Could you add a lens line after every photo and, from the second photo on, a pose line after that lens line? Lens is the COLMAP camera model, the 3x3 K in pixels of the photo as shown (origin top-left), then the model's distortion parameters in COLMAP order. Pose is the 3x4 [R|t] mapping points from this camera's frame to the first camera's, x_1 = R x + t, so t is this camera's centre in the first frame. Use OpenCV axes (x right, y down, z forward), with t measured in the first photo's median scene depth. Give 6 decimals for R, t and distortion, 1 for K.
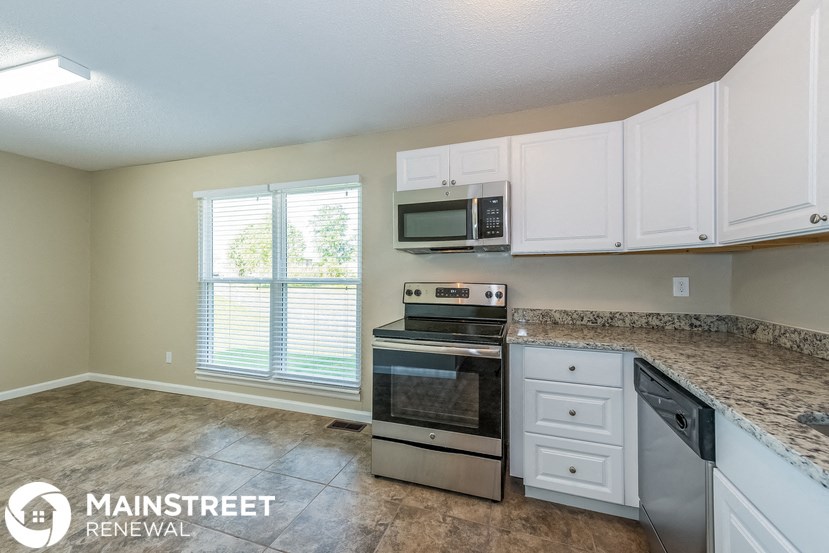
lens RADIAL K [[379.9, 0, 411.5], [0, 379.9, 271.4], [0, 0, 1]] dist [0.000190, 0.000061]
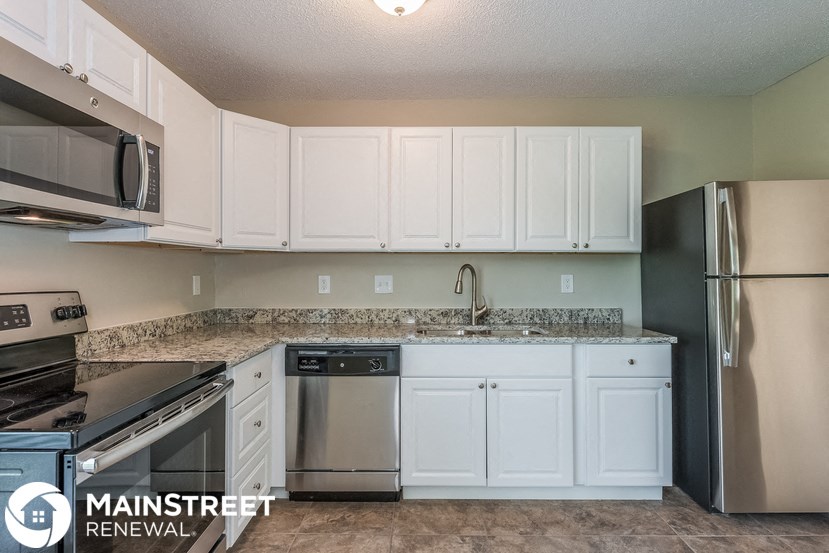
lens RADIAL K [[379.9, 0, 411.5], [0, 379.9, 271.4], [0, 0, 1]] dist [0.000190, 0.000061]
pose [[-0.254205, 0.005626, 0.967134, -0.449004], [0.006667, 0.999970, -0.004065, 0.010974], [-0.967127, 0.005414, -0.254235, 0.750892]]
